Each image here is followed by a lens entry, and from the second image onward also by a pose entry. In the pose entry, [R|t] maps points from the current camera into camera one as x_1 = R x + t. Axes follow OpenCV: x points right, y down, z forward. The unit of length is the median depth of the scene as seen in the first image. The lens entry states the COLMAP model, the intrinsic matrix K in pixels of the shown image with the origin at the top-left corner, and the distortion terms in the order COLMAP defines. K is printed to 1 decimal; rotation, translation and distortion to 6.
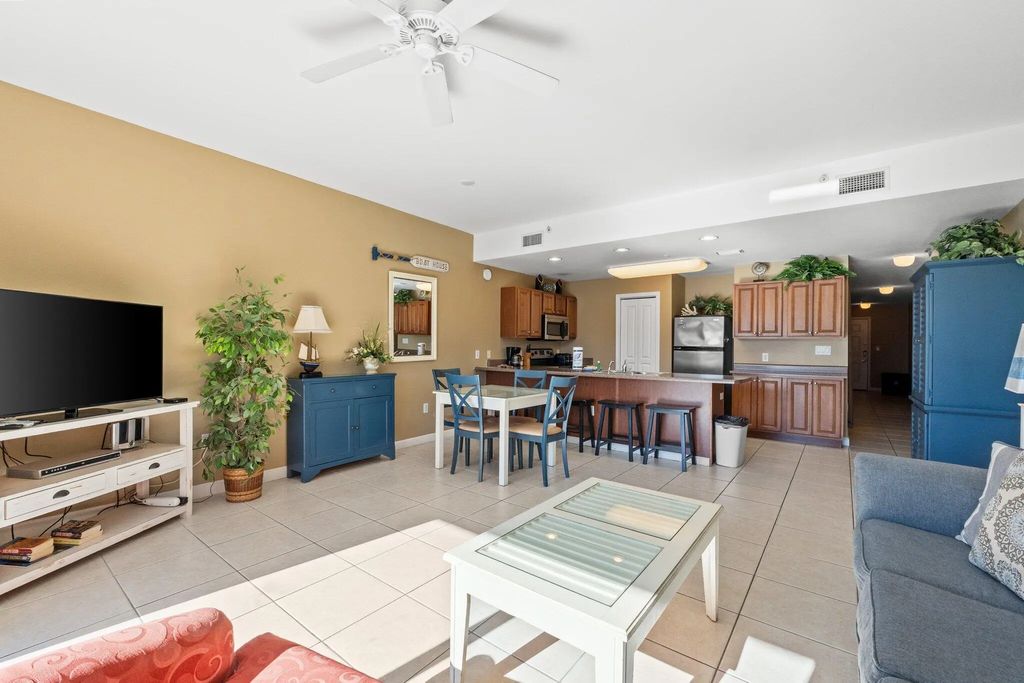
lens RADIAL K [[433.5, 0, 497.2], [0, 433.5, 343.6], [0, 0, 1]] dist [-0.002814, -0.000053]
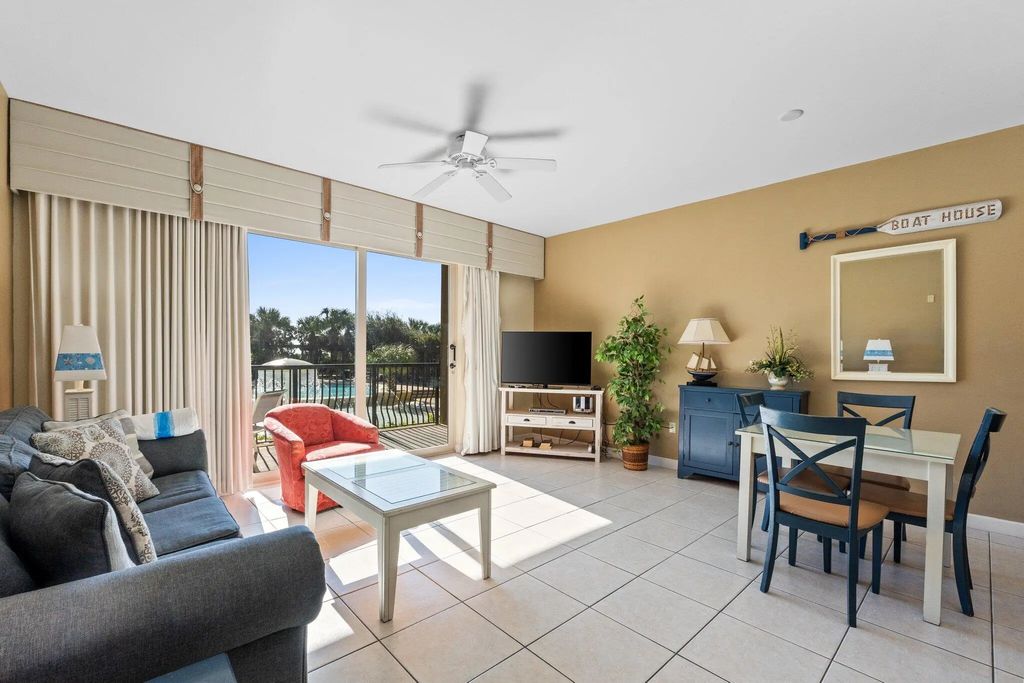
lens RADIAL K [[436.9, 0, 508.4], [0, 436.9, 355.1], [0, 0, 1]] dist [-0.000854, -0.000051]
pose [[-0.156977, -0.005181, -0.987589, 0.501526], [-0.007152, 0.999966, -0.004109, 0.007882], [0.987576, 0.006418, -0.157009, 0.496704]]
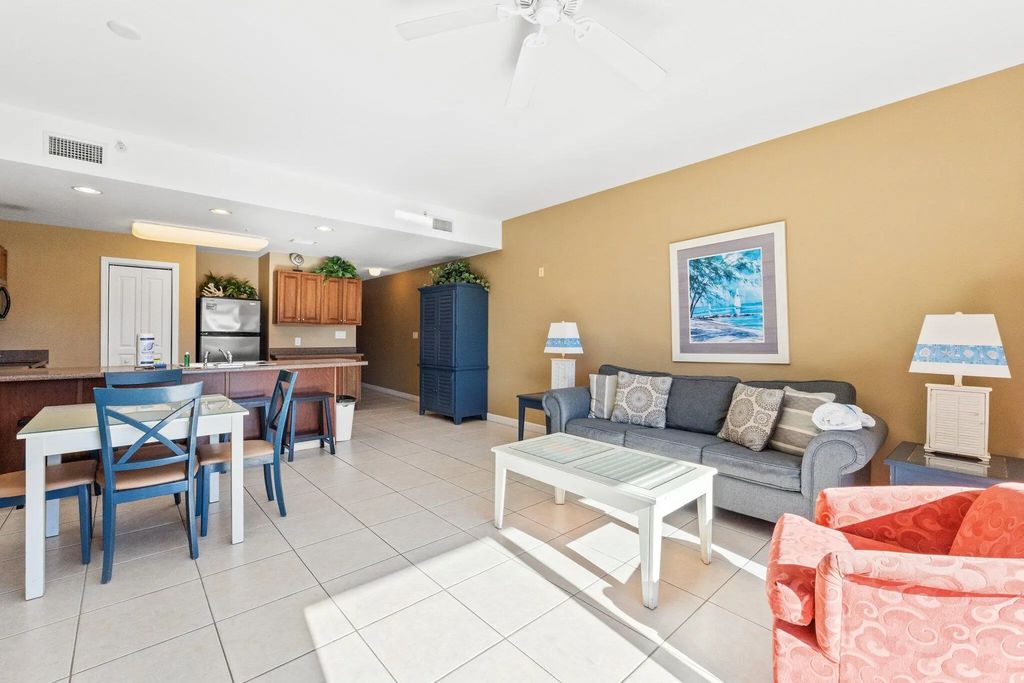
lens RADIAL K [[428.9, 0, 502.8], [0, 428.9, 335.9], [0, 0, 1]] dist [-0.002667, 0.000012]
pose [[0.172726, -0.012356, 0.984892, -0.378874], [-0.008658, 0.999864, 0.014063, -0.002339], [-0.984932, -0.010956, 0.172595, 0.326162]]
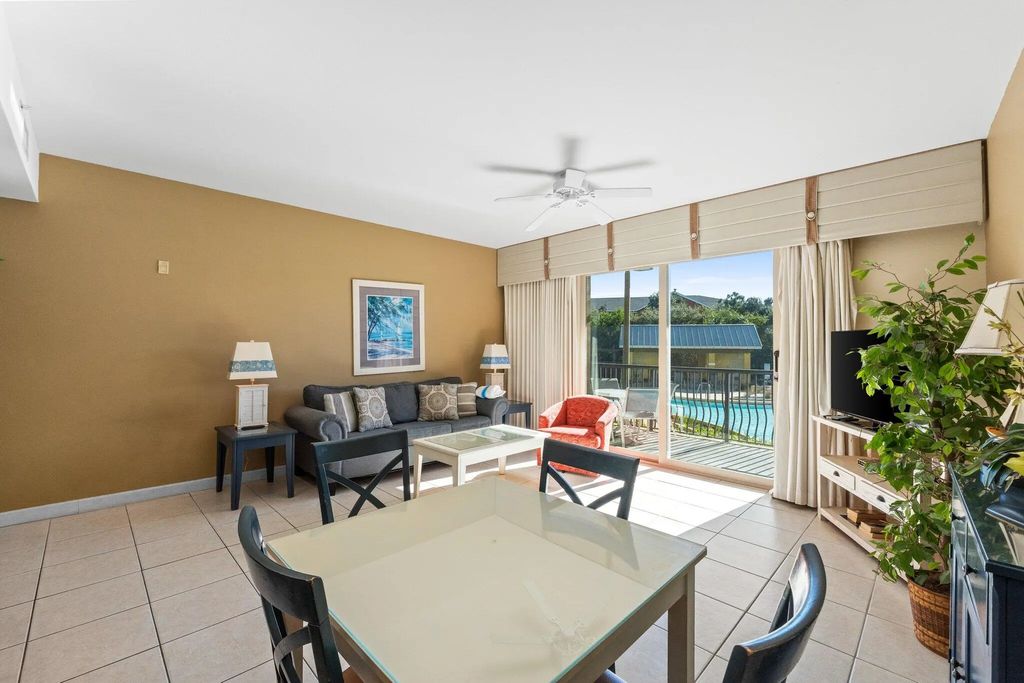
lens RADIAL K [[428.9, 0, 502.8], [0, 428.9, 335.9], [0, 0, 1]] dist [-0.002667, 0.000012]
pose [[-0.992331, -0.015060, 0.122689, -0.036974], [-0.018043, 0.999567, -0.023238, -0.018203], [-0.122286, -0.025273, -0.992173, 0.995283]]
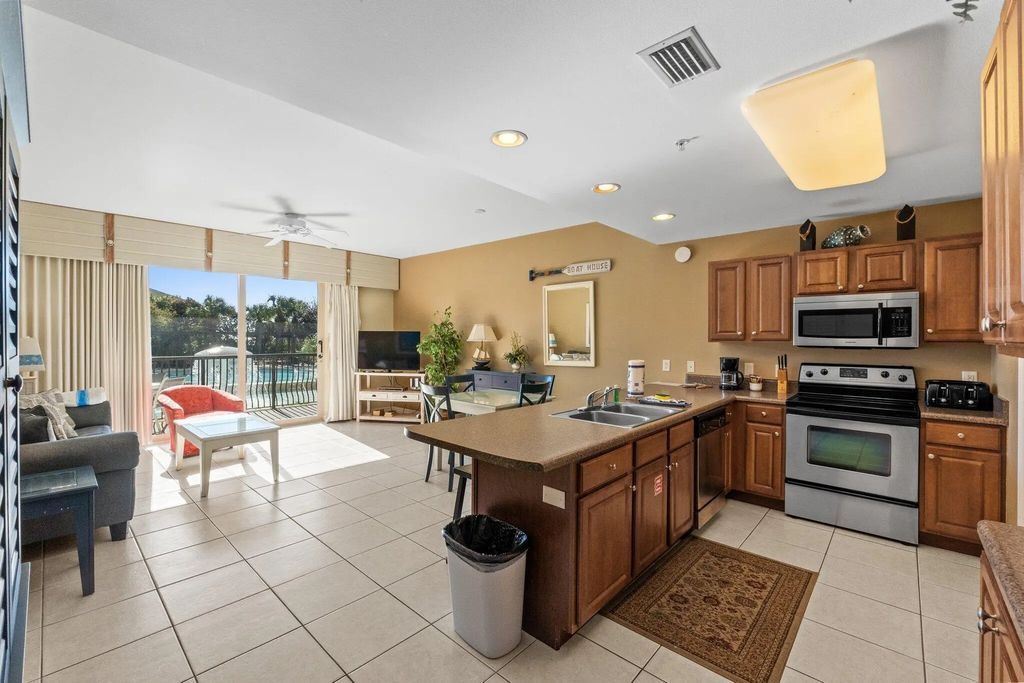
lens RADIAL K [[428.9, 0, 502.8], [0, 428.9, 335.9], [0, 0, 1]] dist [-0.002667, 0.000012]
pose [[-0.077763, -0.011832, -0.996902, 0.789636], [-0.001948, 0.999929, -0.011716, -0.018404], [0.996970, 0.001031, -0.077781, 0.852219]]
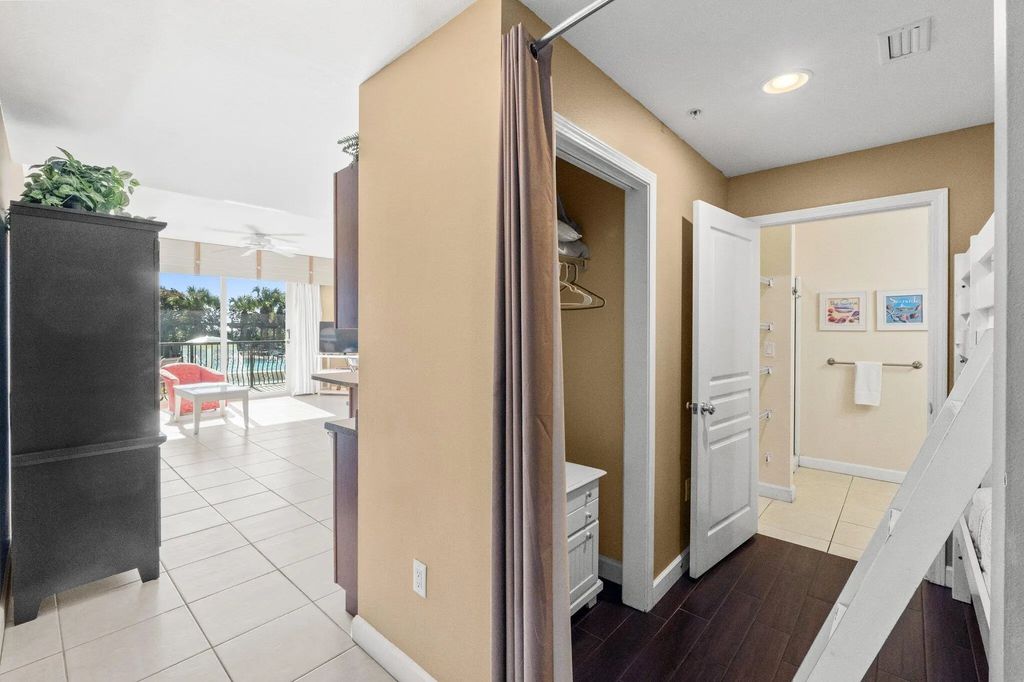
lens RADIAL K [[441.3, 0, 505.3], [0, 441.3, 329.2], [0, 0, 1]] dist [-0.001239, -0.000631]
pose [[-0.062339, -0.006693, -0.998033, 1.118140], [-0.000997, 0.999977, -0.006644, -0.008845], [0.998055, 0.000581, -0.062344, 1.101627]]
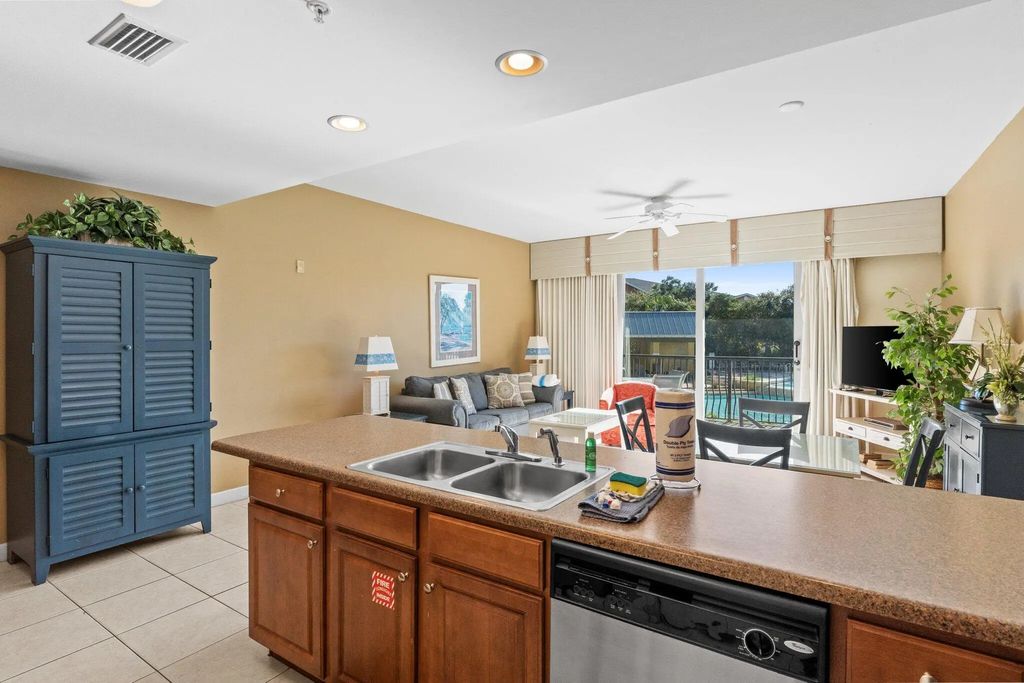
lens RADIAL K [[523.0, 0, 501.7], [0, 523.0, 336.4], [0, 0, 1]] dist [0.005226, 0.000979]
pose [[-0.996701, -0.012879, -0.080129, 0.307165], [-0.012871, 0.999917, -0.000615, -0.019582], [0.080130, 0.000418, -0.996784, 1.284941]]
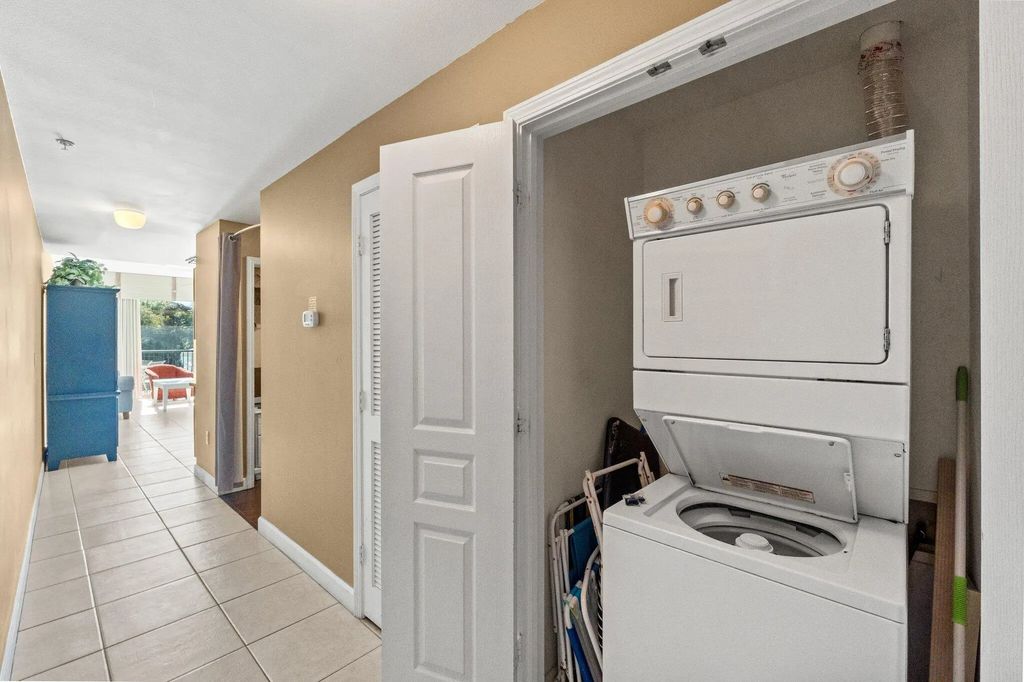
lens RADIAL K [[428.9, 0, 502.8], [0, 428.9, 335.4], [0, 0, 1]] dist [-0.002667, 0.000012]
pose [[-0.073277, -0.013019, -0.997227, 1.512323], [0.004727, 0.999899, -0.013401, -0.005457], [0.997300, -0.005696, -0.073208, 1.574807]]
